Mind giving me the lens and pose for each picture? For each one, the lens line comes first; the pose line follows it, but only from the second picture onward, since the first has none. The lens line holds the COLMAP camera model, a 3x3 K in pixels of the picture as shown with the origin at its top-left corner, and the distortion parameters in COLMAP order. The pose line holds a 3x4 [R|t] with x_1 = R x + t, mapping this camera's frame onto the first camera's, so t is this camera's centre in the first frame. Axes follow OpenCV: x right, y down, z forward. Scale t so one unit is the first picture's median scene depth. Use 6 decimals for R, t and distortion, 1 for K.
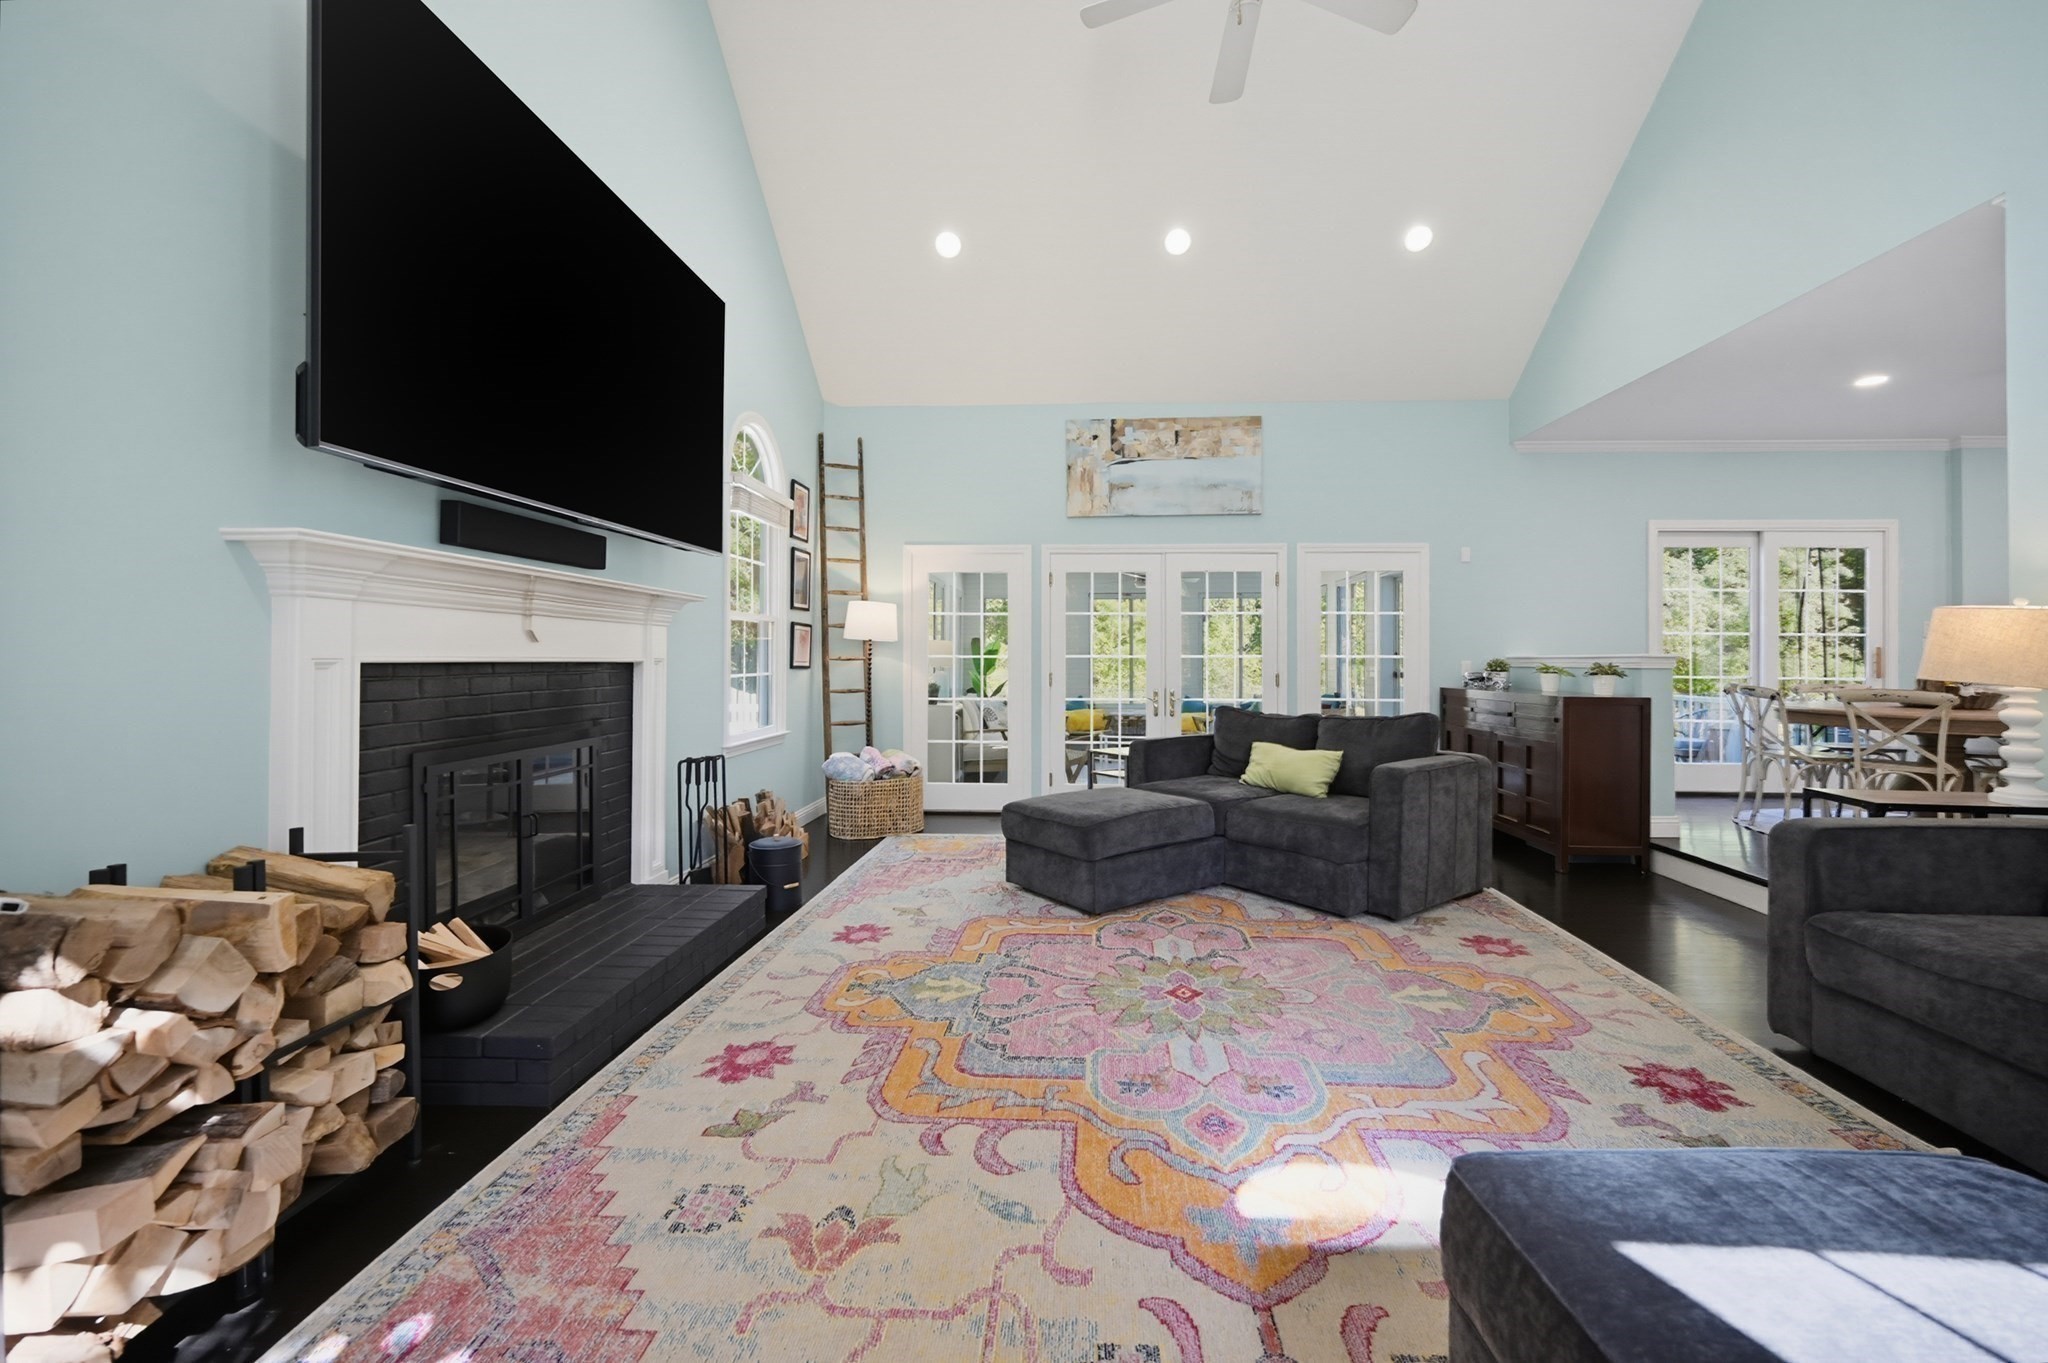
lens RADIAL K [[841.9, 0, 1047.8], [0, 841.9, 676.4], [0, 0, 1]] dist [-0.001735, 0.000352]
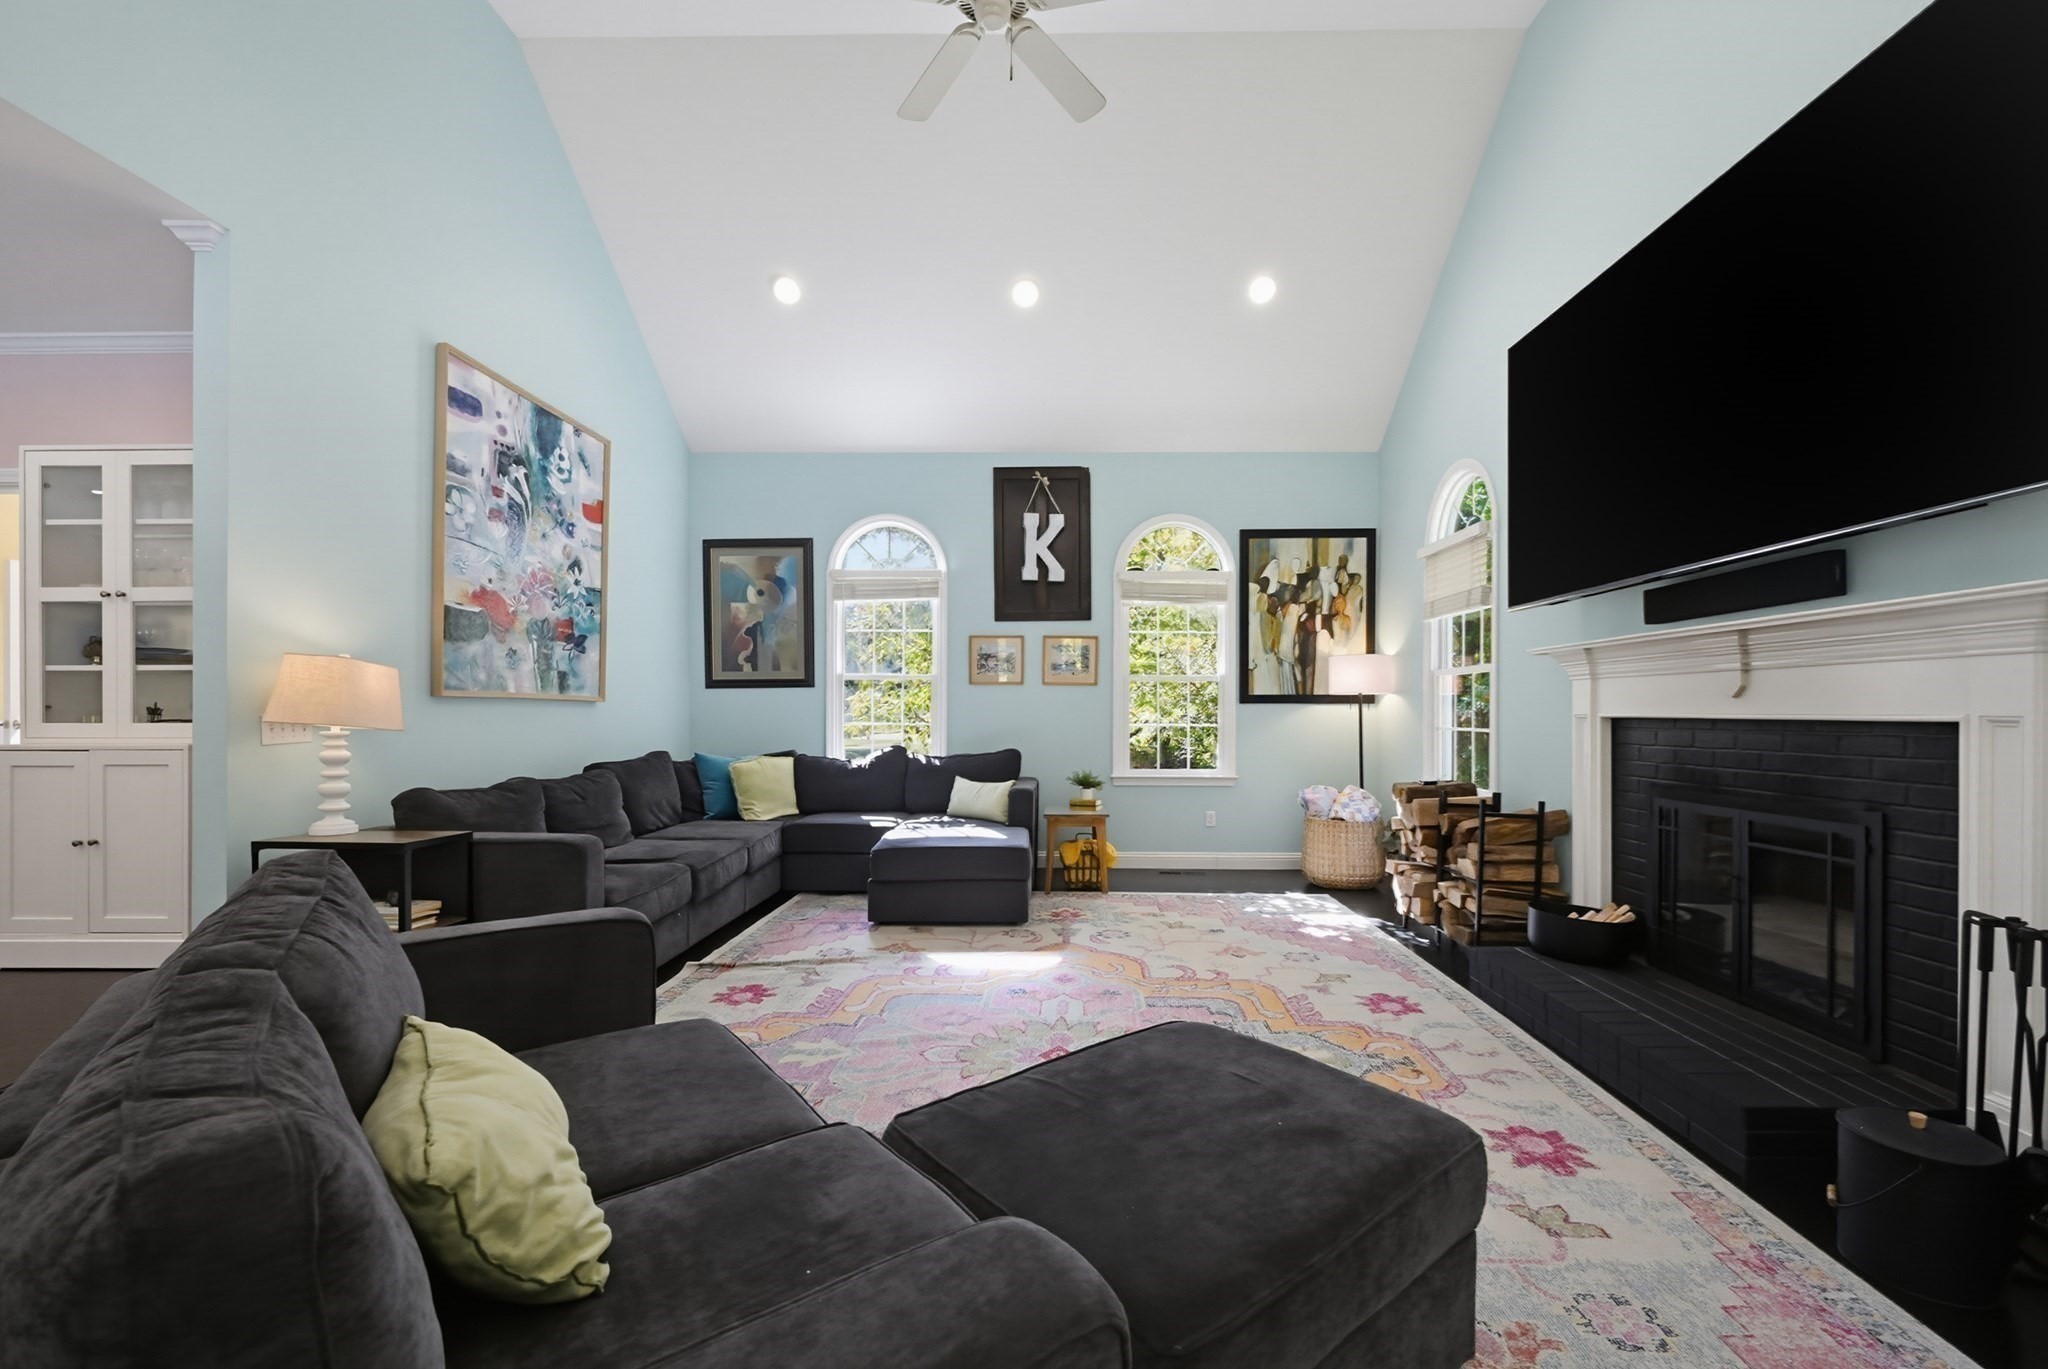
lens RADIAL K [[813.5, 0, 1035.9], [0, 813.5, 690.9], [0, 0, 1]] dist [-0.000282, 0.000109]
pose [[-0.999949, -0.007219, -0.007073, 0.239038], [-0.007192, 0.999967, -0.003901, -0.049204], [0.007101, -0.003850, -0.999967, 2.336140]]
